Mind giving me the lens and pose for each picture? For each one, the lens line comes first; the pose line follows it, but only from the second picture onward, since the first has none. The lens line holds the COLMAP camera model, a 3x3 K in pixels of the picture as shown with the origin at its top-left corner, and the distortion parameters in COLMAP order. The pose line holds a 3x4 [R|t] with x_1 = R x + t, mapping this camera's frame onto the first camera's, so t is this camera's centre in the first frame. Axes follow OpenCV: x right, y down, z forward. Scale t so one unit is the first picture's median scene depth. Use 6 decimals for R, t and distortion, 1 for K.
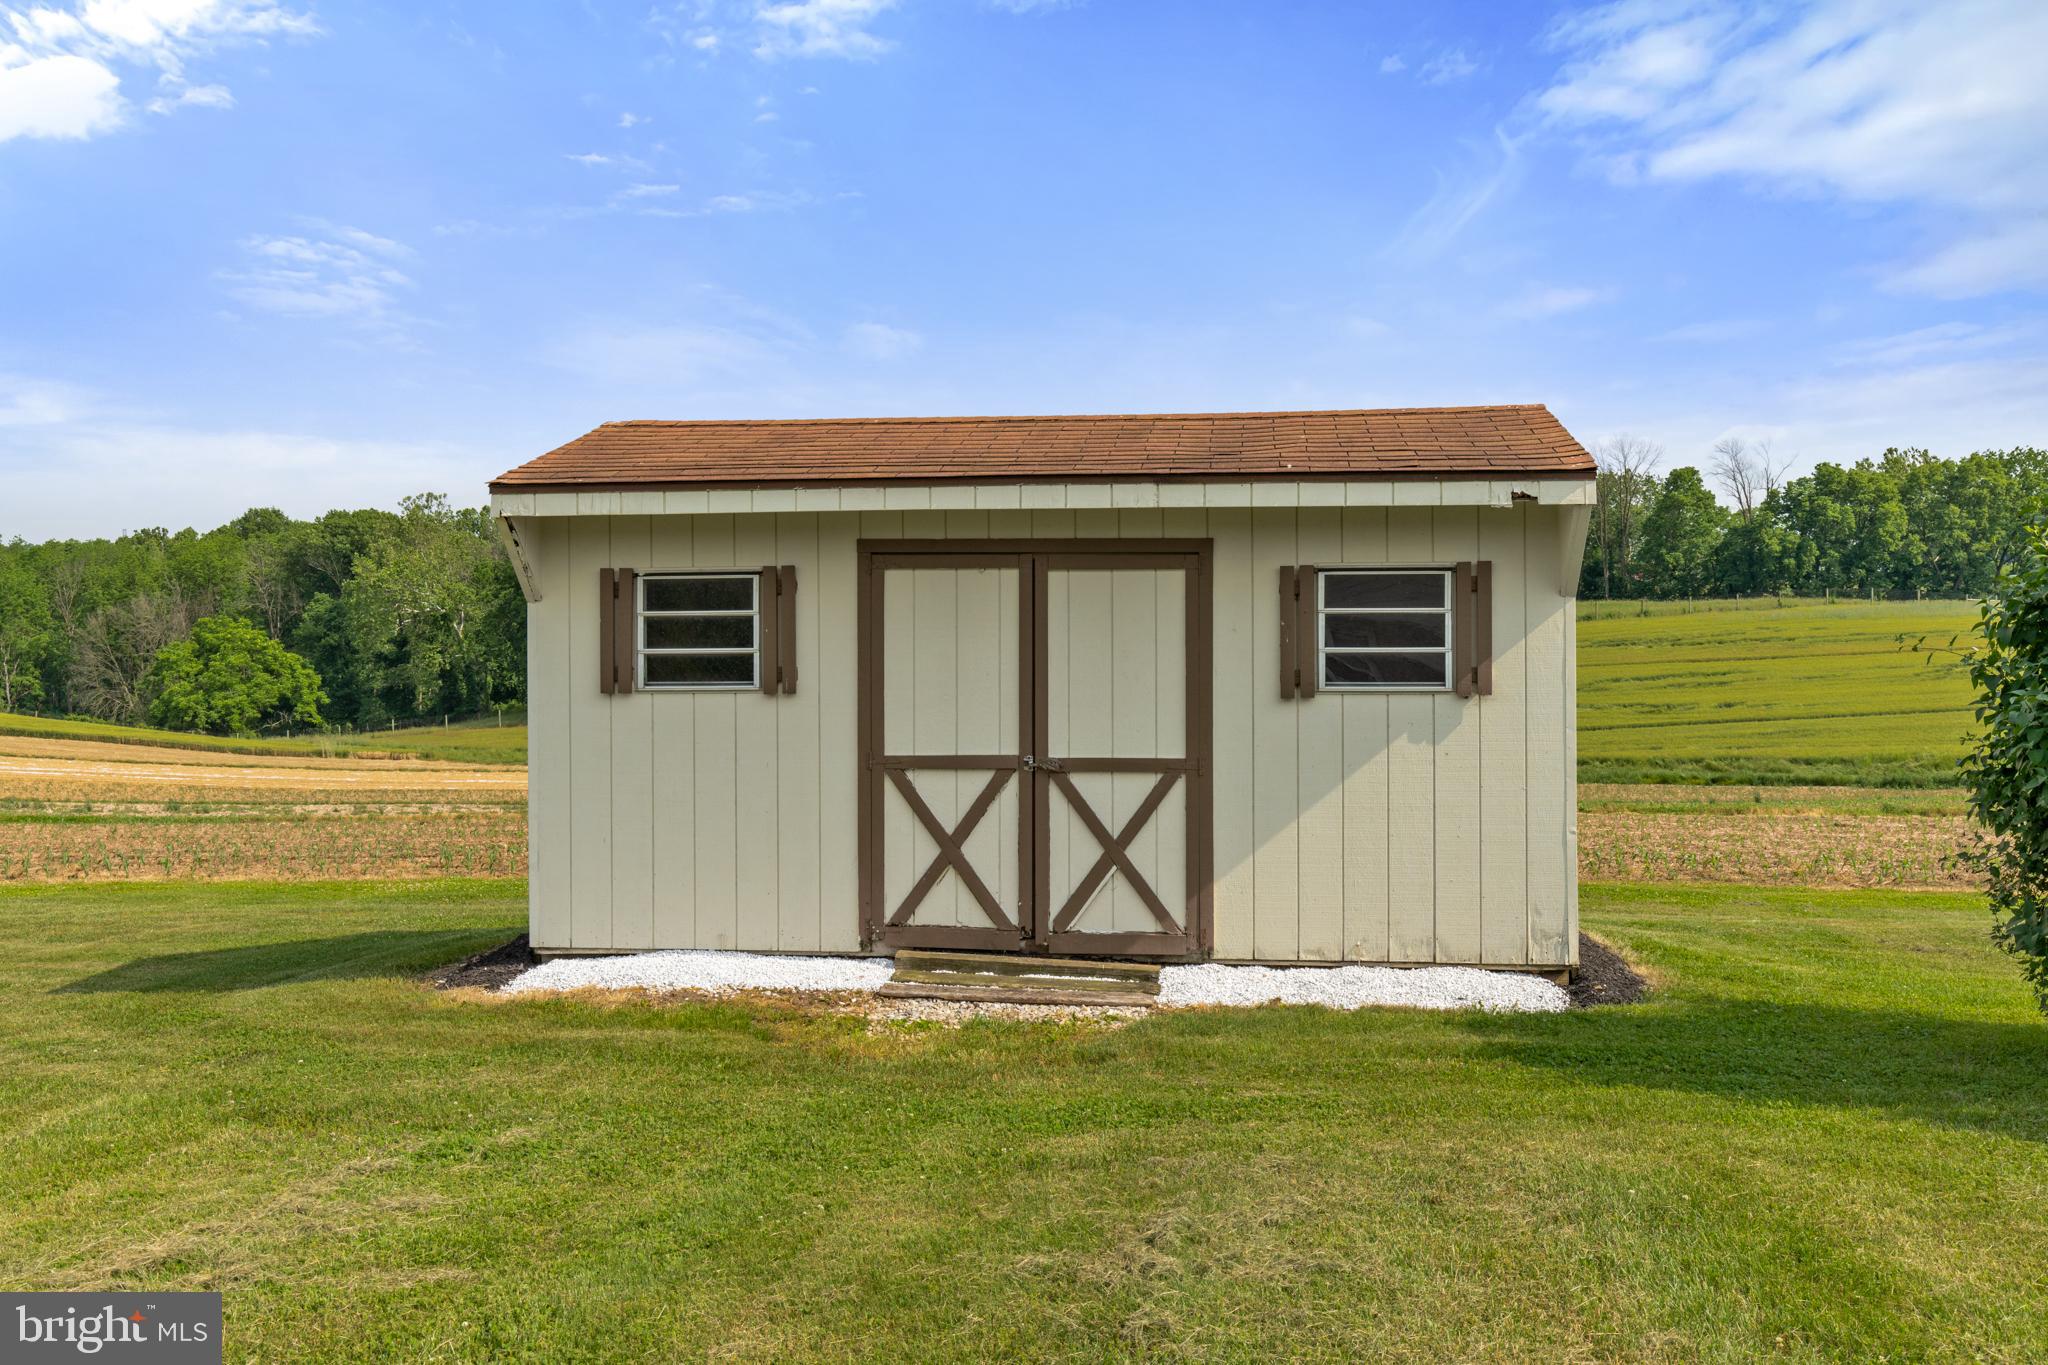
lens RADIAL K [[1877.4, 0, 1024.0], [0, 1877.4, 682.5], [0, 0, 1]] dist [0.001159, -0.000792]
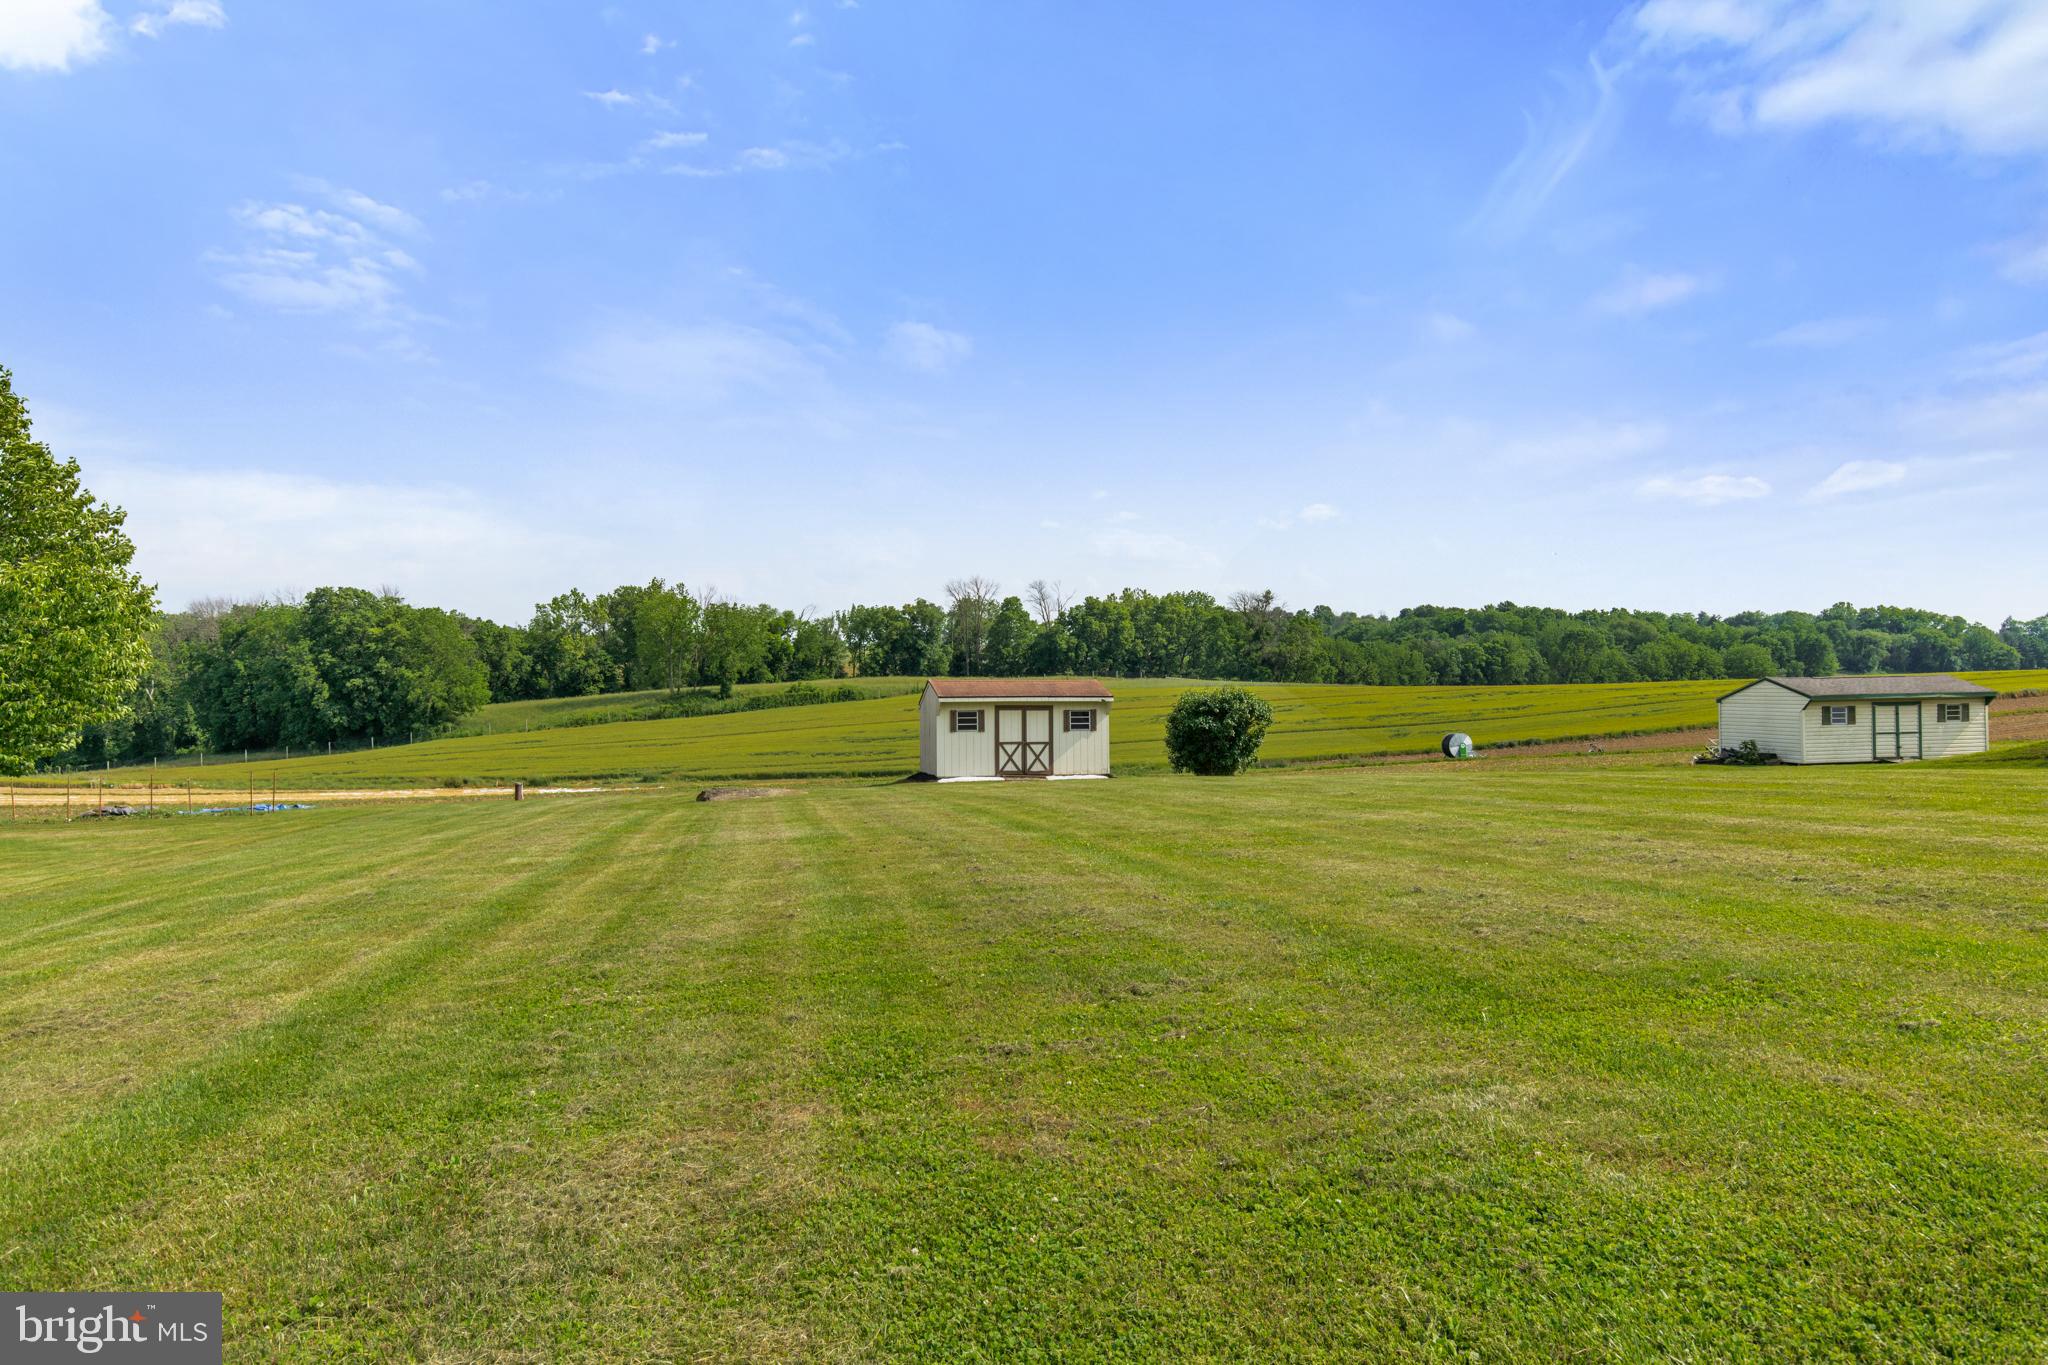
lens RADIAL K [[1413.2, 0, 1024.0], [0, 1413.2, 682.5], [0, 0, 1]] dist [0.002605, 0.000385]
pose [[0.934290, 0.003787, 0.356493, -0.086687], [0.007581, 0.999506, -0.030485, -0.000640], [-0.356433, 0.031184, 0.933800, -0.173705]]
